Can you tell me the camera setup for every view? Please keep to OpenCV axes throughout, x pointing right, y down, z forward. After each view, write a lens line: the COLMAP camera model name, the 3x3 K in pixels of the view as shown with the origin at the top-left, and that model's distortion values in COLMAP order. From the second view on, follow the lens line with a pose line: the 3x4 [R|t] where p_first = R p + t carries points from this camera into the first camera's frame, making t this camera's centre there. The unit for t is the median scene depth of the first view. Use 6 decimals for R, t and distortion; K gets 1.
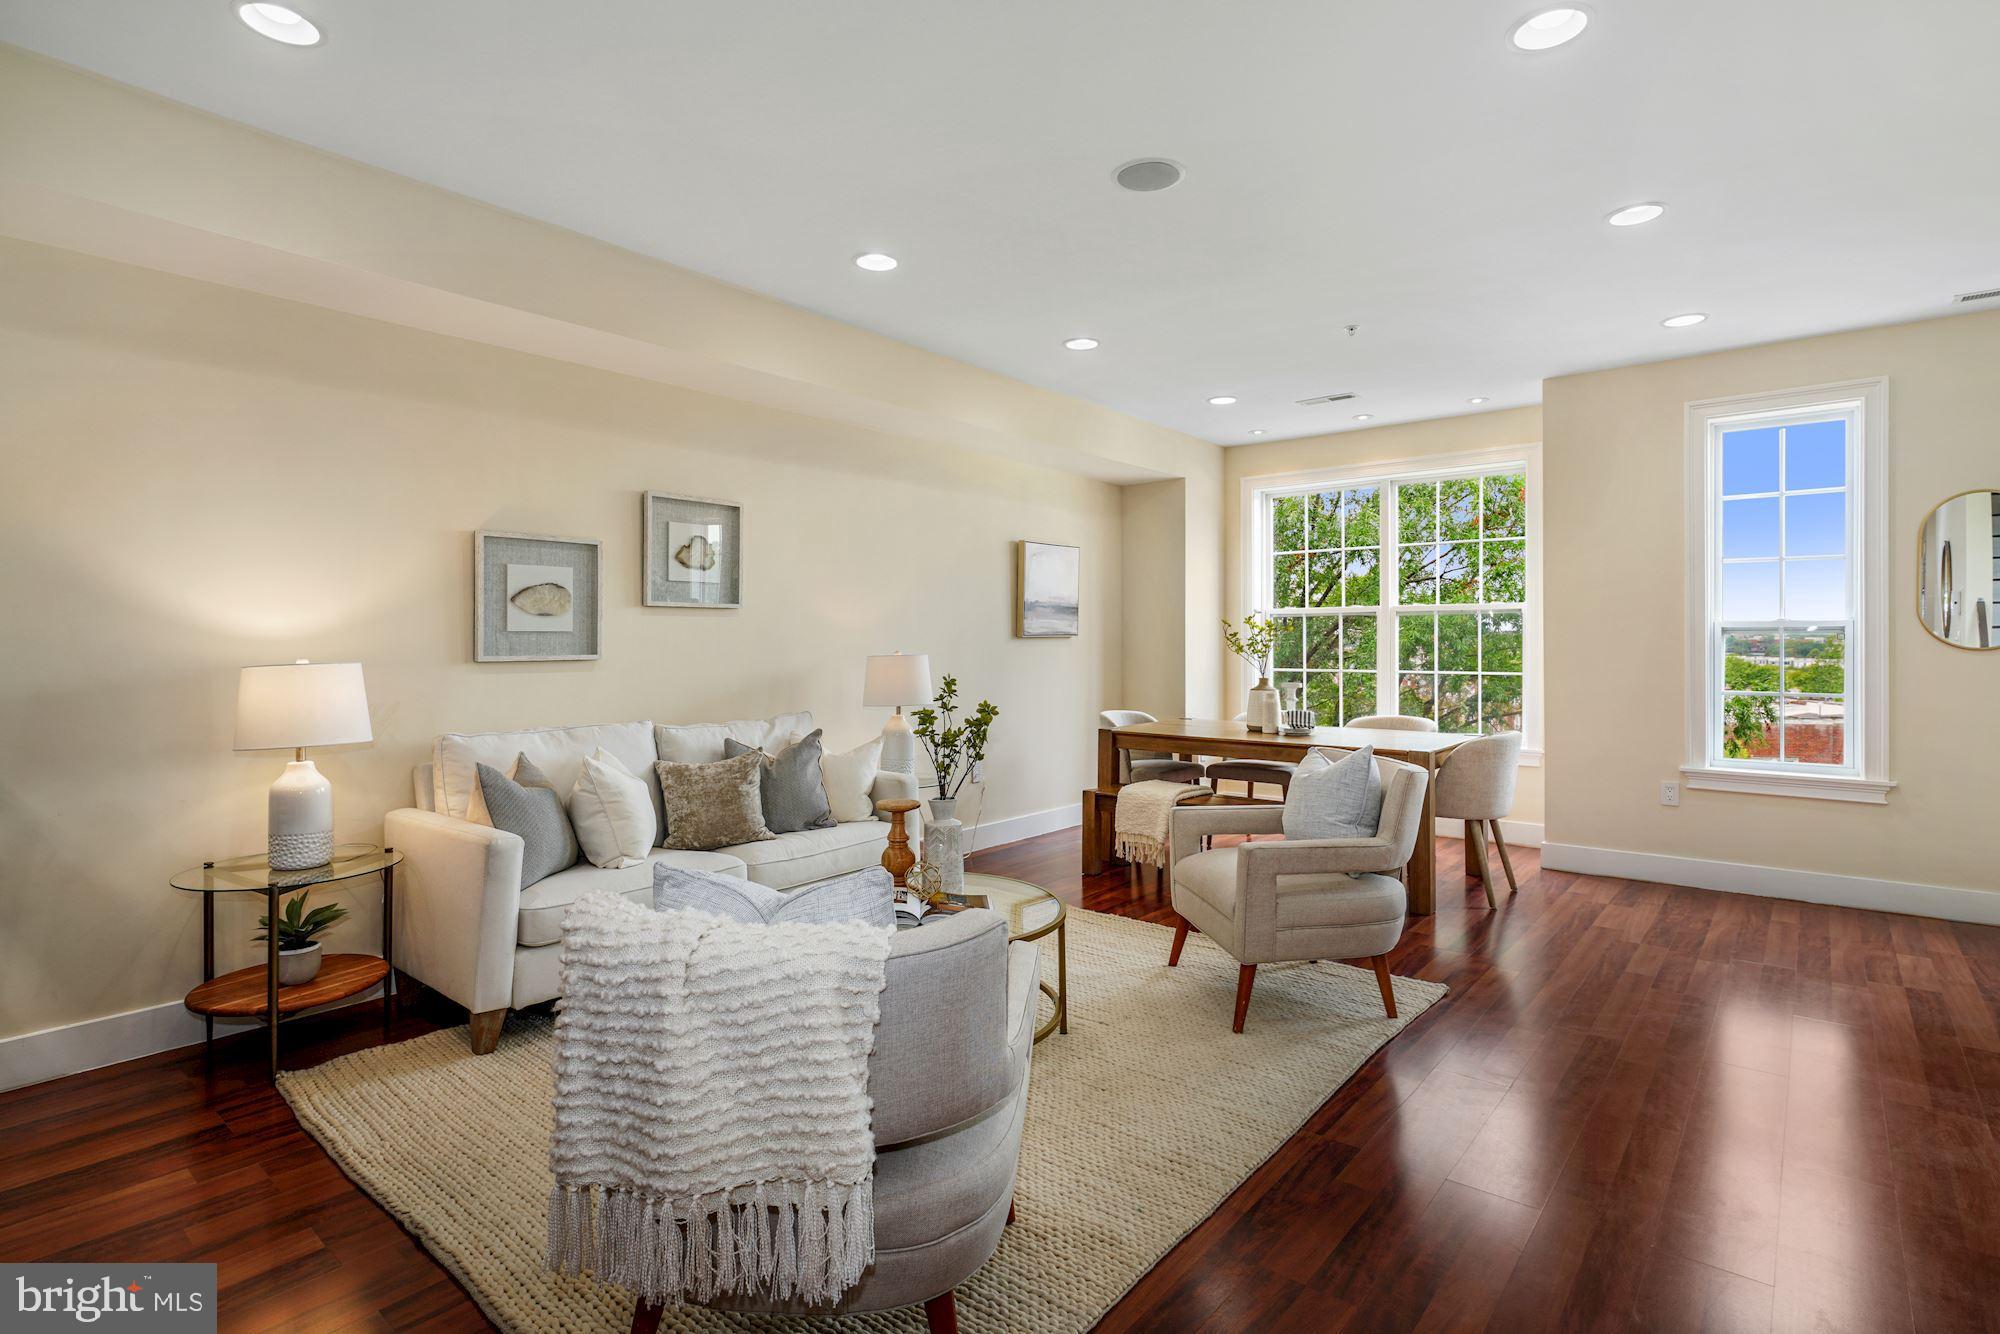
lens RADIAL K [[976.4, 0, 993.7], [0, 976.4, 648.7], [0, 0, 1]] dist [0.004033, 0.001543]
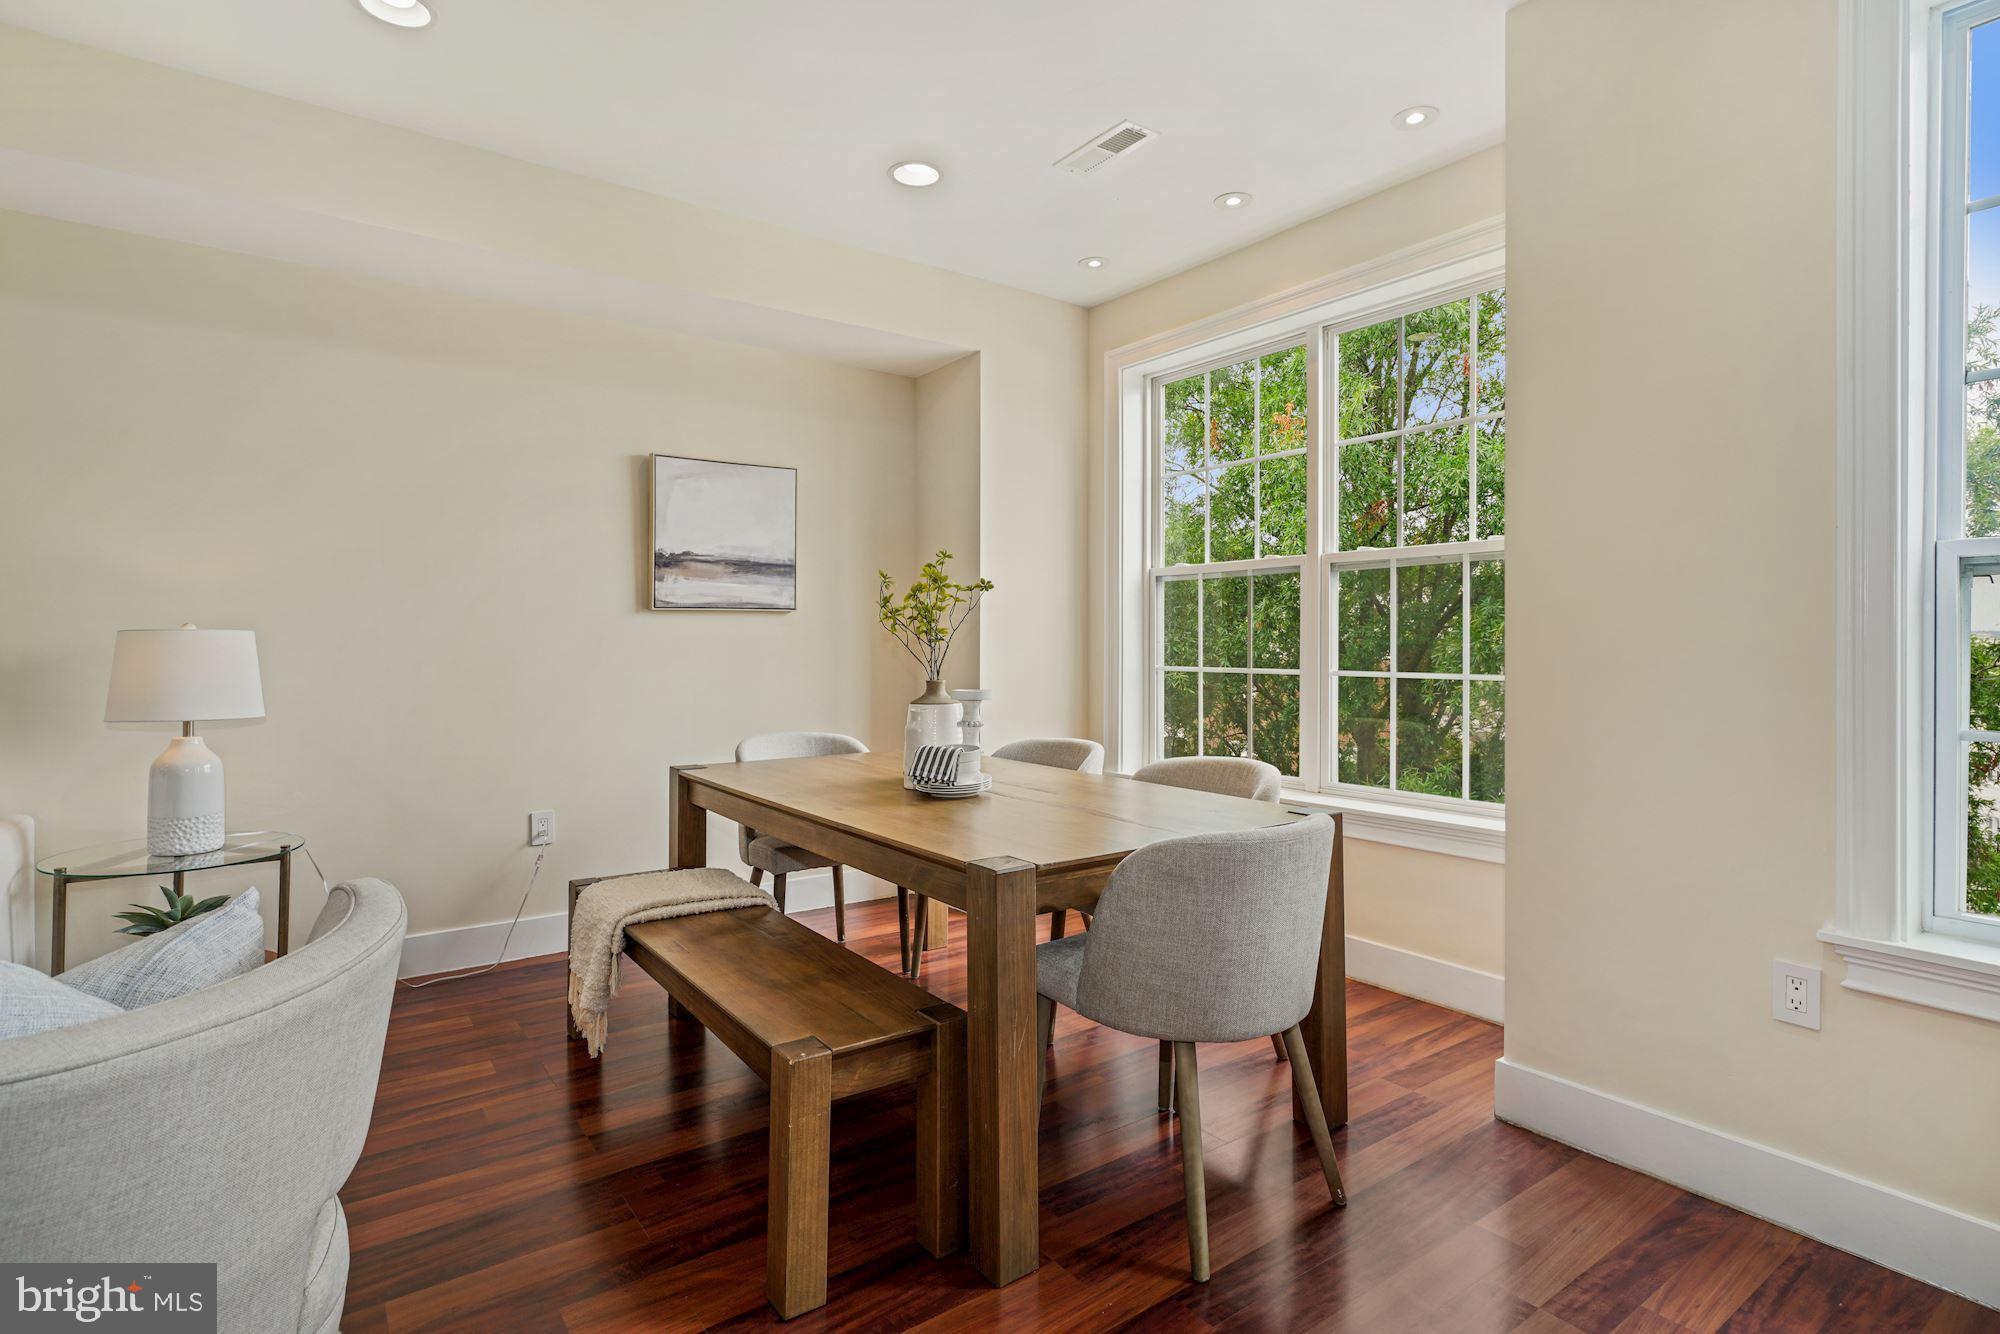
lens RADIAL K [[976.4, 0, 1002.7], [0, 976.4, 646.4], [0, 0, 1]] dist [0.004033, 0.001543]
pose [[0.969826, 0.002288, -0.243788, 0.392582], [-0.002934, 0.999993, -0.002286, 0.011643], [0.243781, 0.002933, 0.969826, 0.451008]]
